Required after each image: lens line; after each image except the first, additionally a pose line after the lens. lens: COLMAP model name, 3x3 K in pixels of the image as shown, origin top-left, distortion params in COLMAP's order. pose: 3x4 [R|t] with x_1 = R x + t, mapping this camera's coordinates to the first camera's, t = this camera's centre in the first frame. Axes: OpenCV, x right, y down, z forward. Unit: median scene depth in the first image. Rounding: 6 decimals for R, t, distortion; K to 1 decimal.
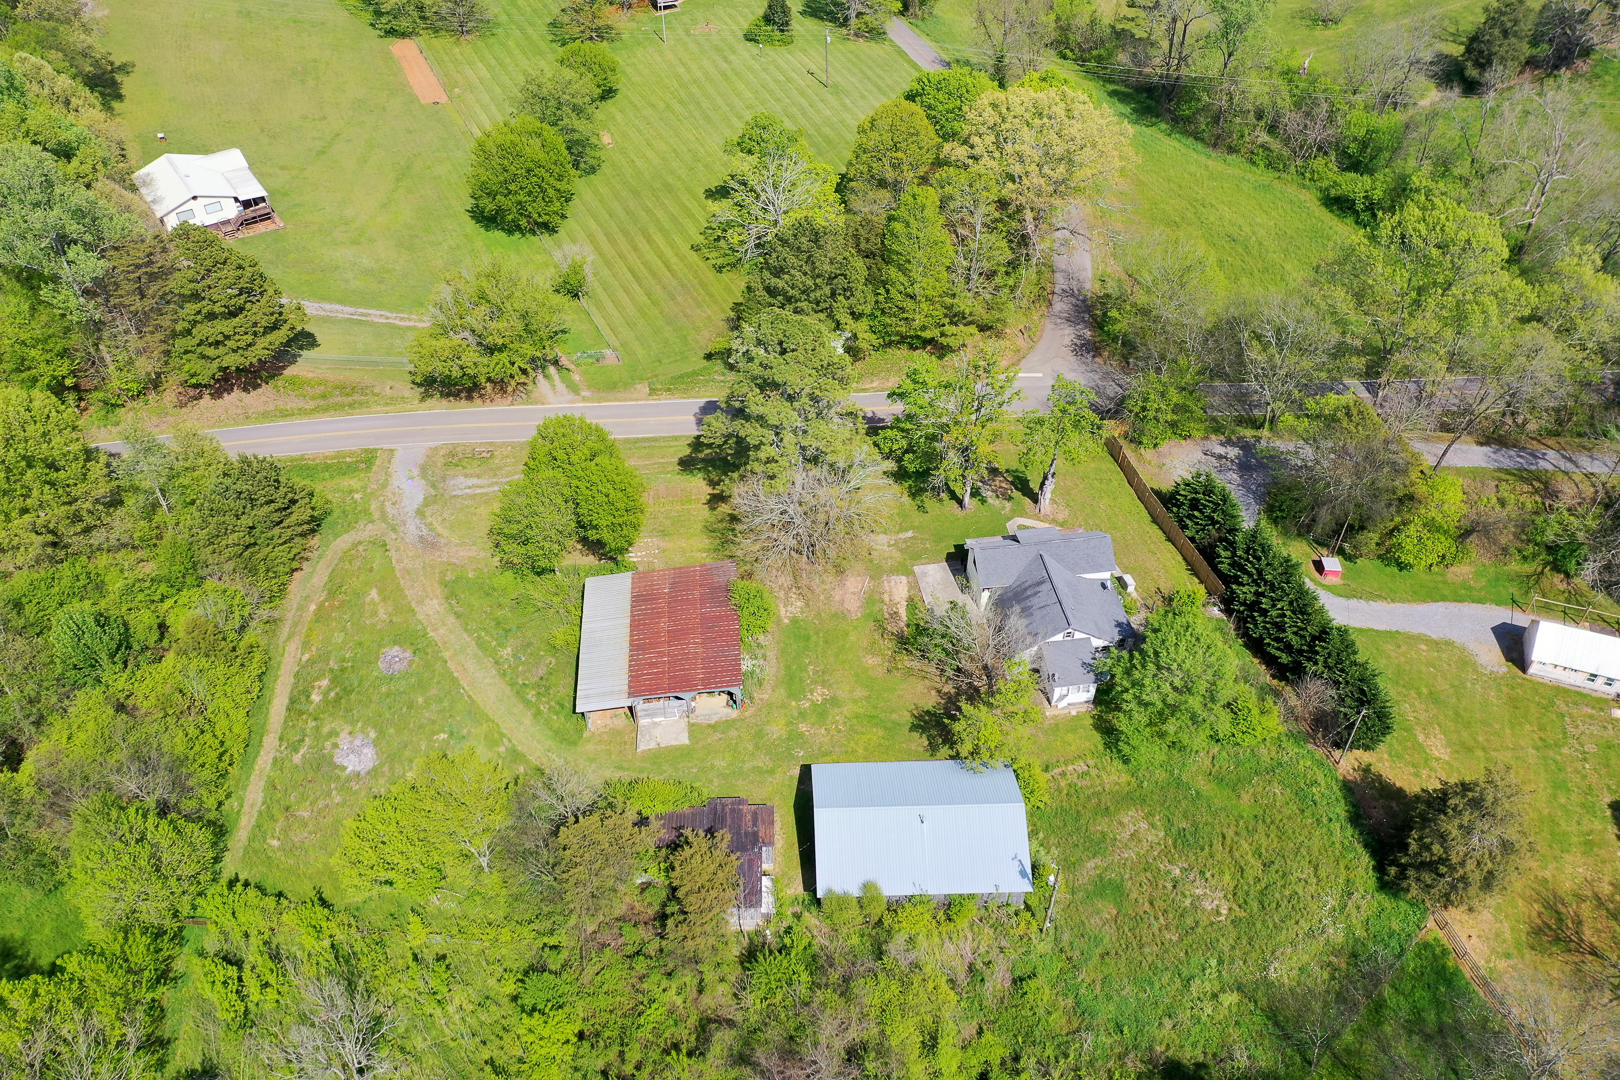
lens RADIAL K [[1272.3, 0, 797.0], [0, 1272.3, 542.6], [0, 0, 1]] dist [0.001522, 0.005666]
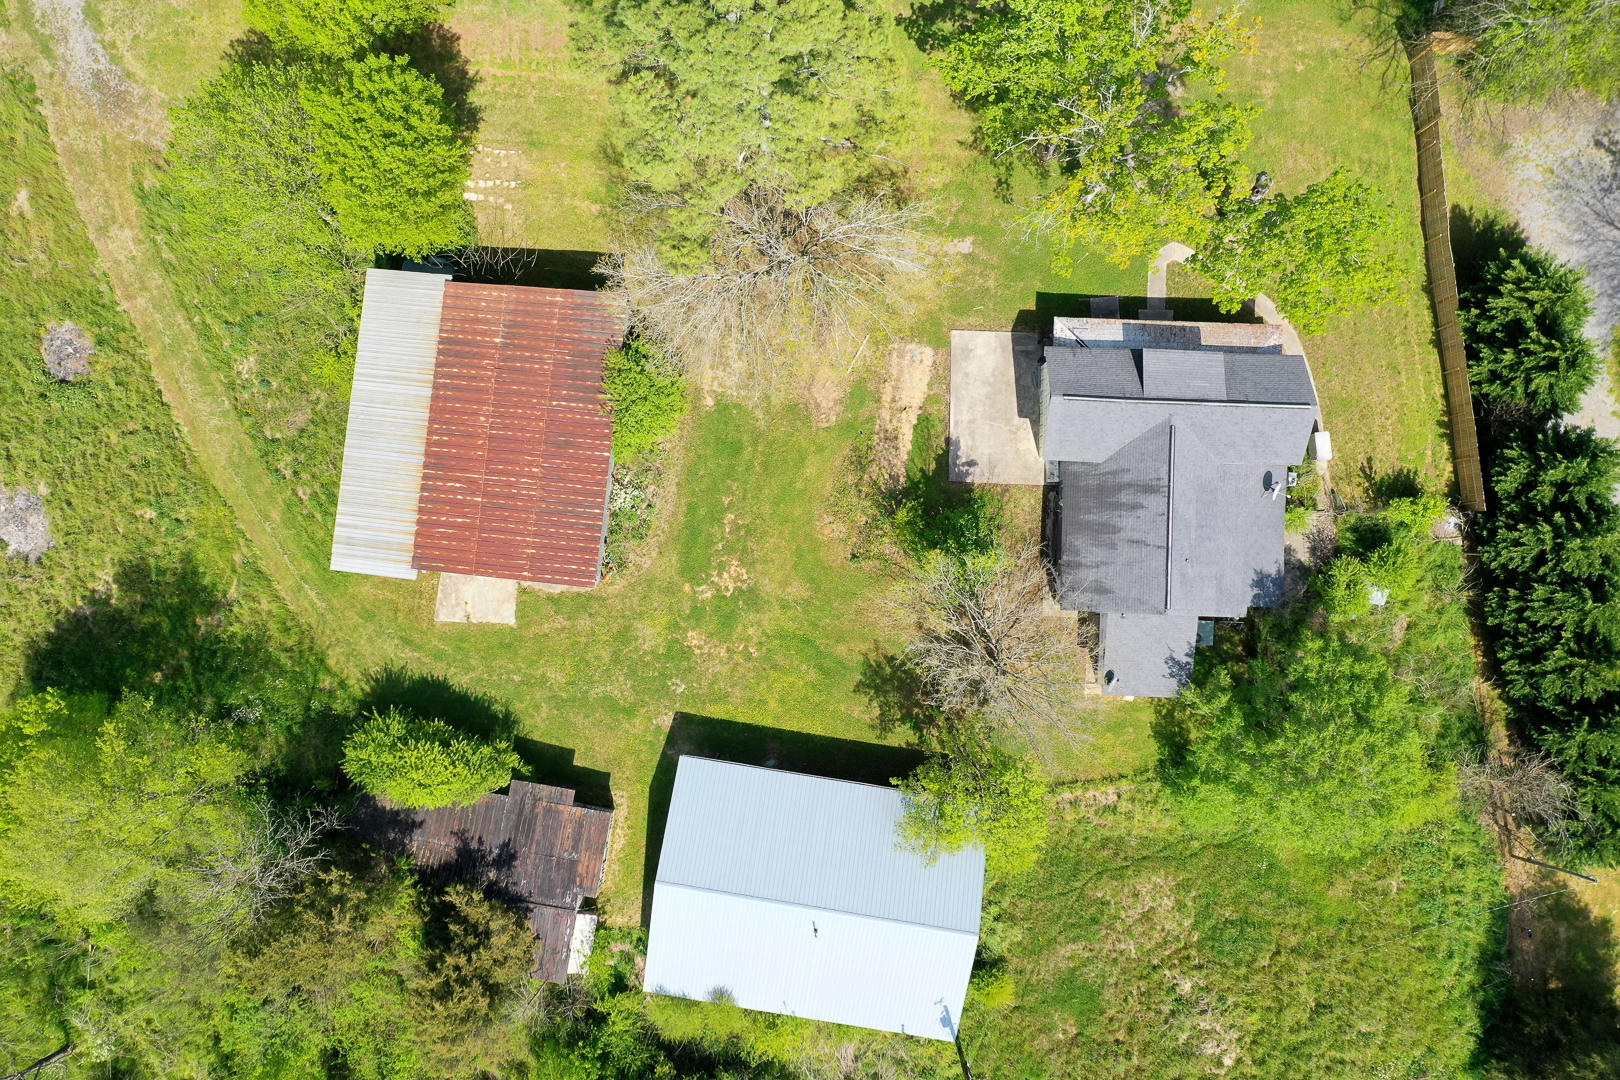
lens RADIAL K [[1272.3, 0, 797.0], [0, 1272.3, 542.6], [0, 0, 1]] dist [0.001522, 0.005666]
pose [[0.983717, 0.178842, -0.017785, 0.056269], [-0.115233, 0.703573, 0.701218, -0.325033], [0.137921, -0.687751, 0.712725, 0.581214]]
